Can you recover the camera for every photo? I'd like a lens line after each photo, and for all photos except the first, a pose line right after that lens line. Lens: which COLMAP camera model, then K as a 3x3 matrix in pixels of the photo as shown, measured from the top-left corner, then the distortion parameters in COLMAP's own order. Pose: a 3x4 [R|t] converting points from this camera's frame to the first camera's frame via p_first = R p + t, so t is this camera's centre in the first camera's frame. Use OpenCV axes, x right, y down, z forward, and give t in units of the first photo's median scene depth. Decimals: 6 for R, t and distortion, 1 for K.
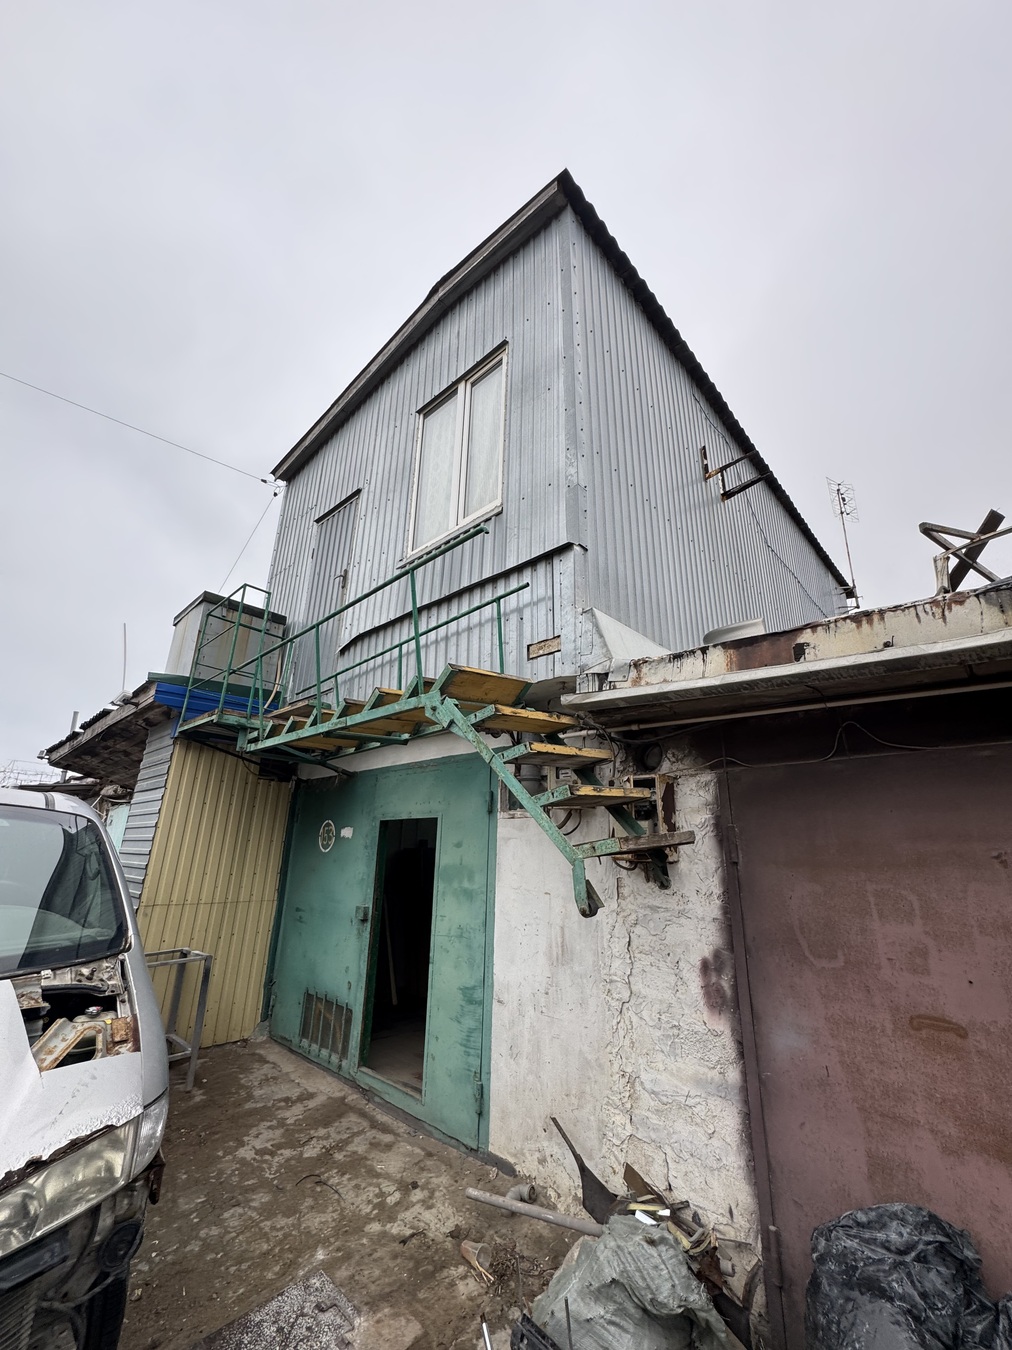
lens RADIAL K [[538.5, 0, 504.8], [0, 538.5, 674.7], [0, 0, 1]] dist [-0.001192, 0.000164]
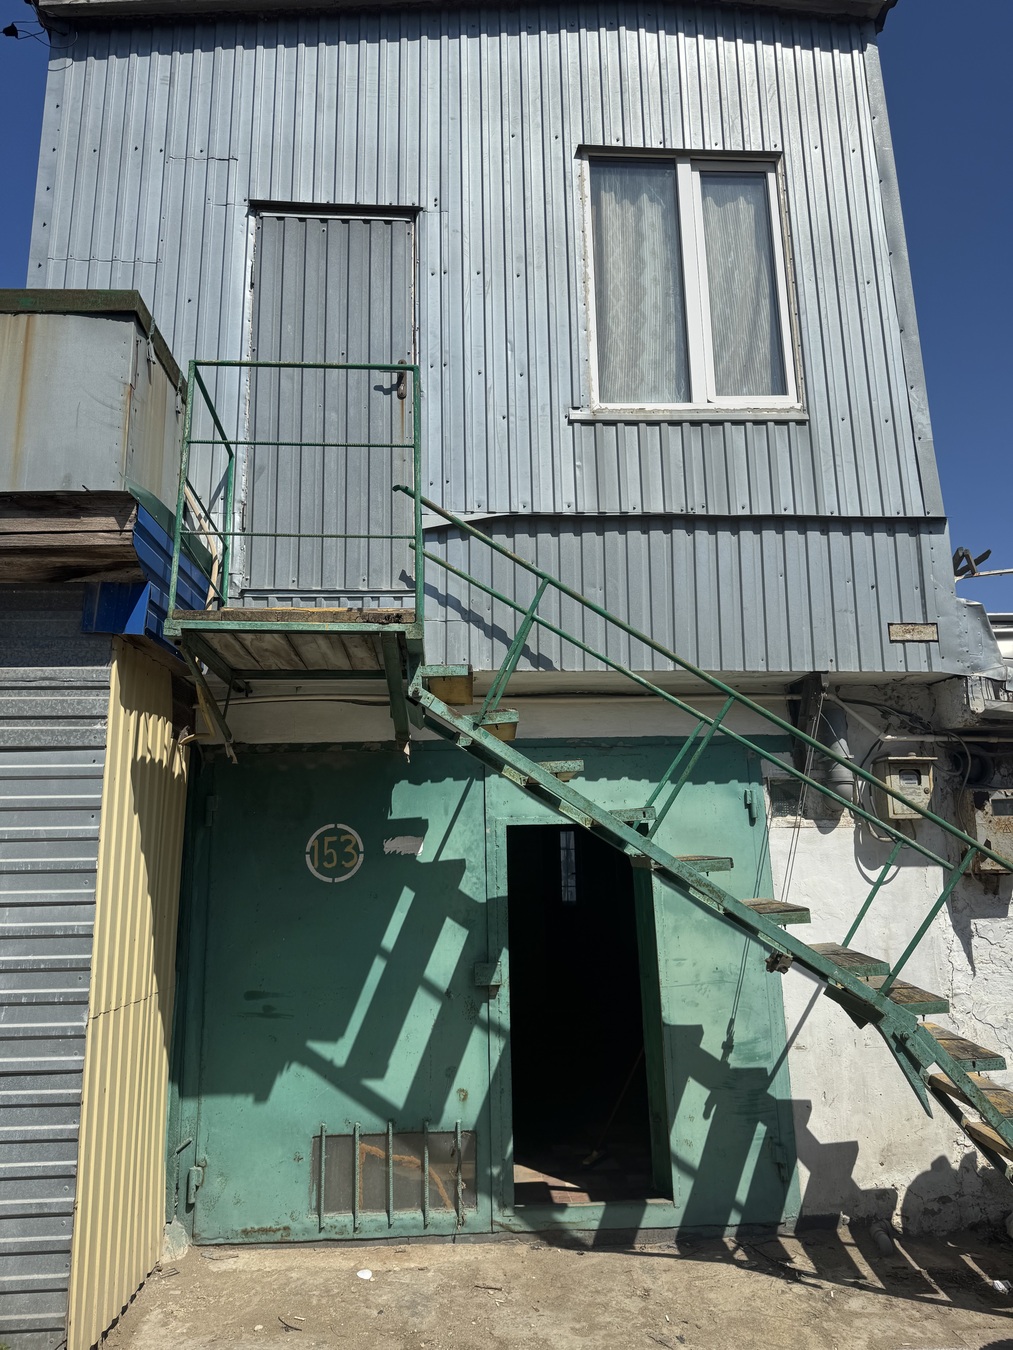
lens RADIAL K [[949.0, 0, 505.5], [0, 949.0, 669.7], [0, 0, 1]] dist [0.063292, -0.075275]
pose [[0.691216, 0.127531, 0.711306, -1.451421], [-0.199243, 0.979786, 0.017949, 0.109260], [-0.694639, -0.154129, 0.702653, 0.380317]]
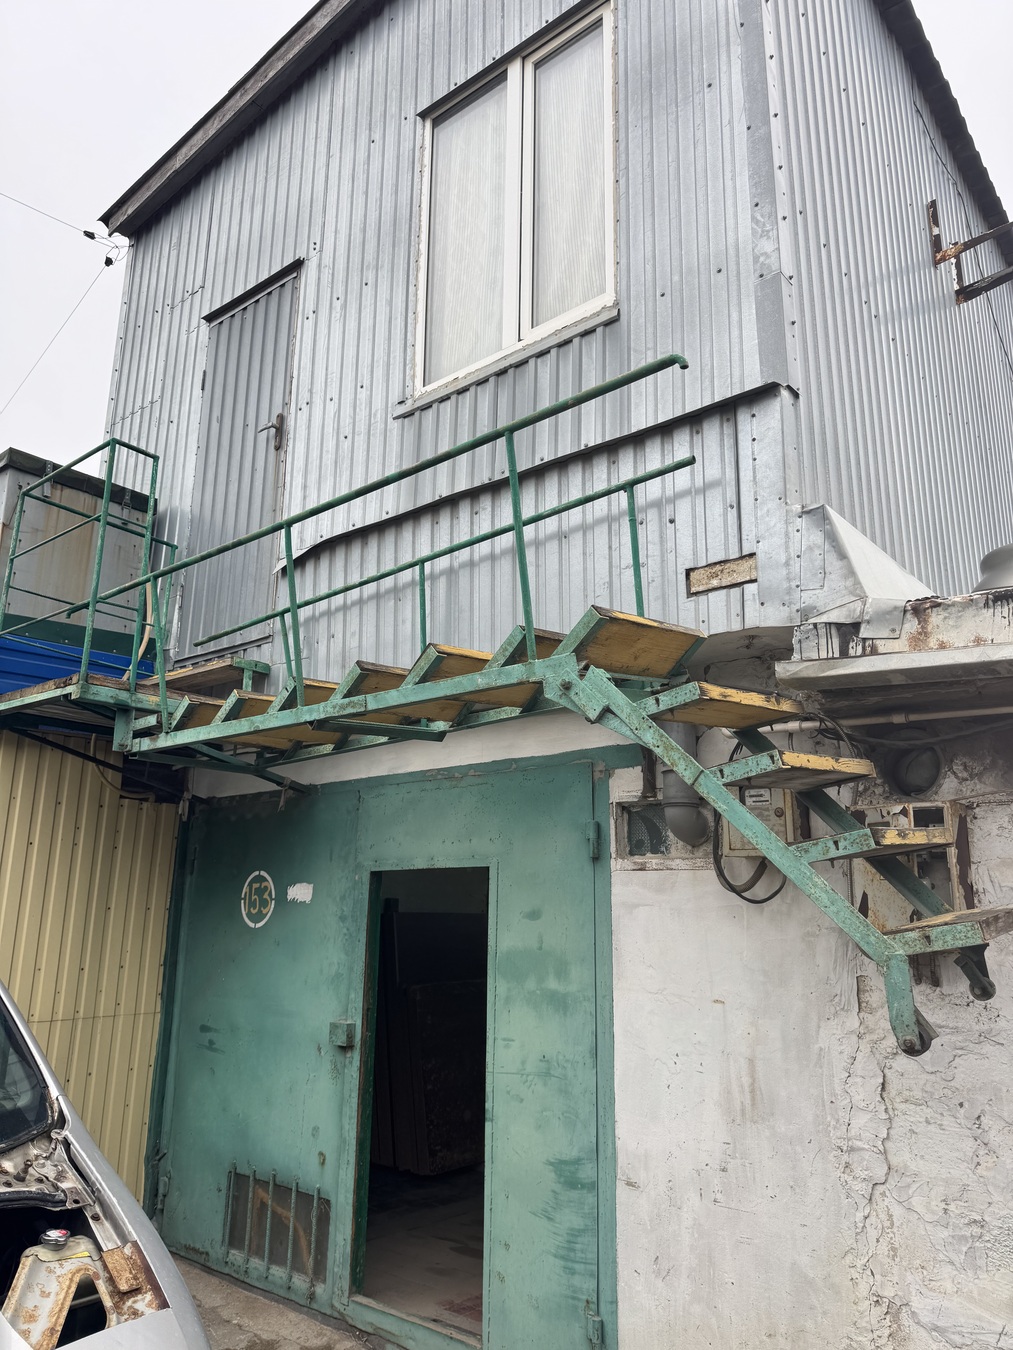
lens RADIAL K [[949.0, 0, 511.0], [0, 949.0, 674.6], [0, 0, 1]] dist [0.063292, -0.075275]
pose [[0.997849, 0.006988, 0.065173, -0.213144], [-0.011973, 0.997005, 0.076406, -0.019687], [-0.064444, -0.077021, 0.994945, 0.018005]]
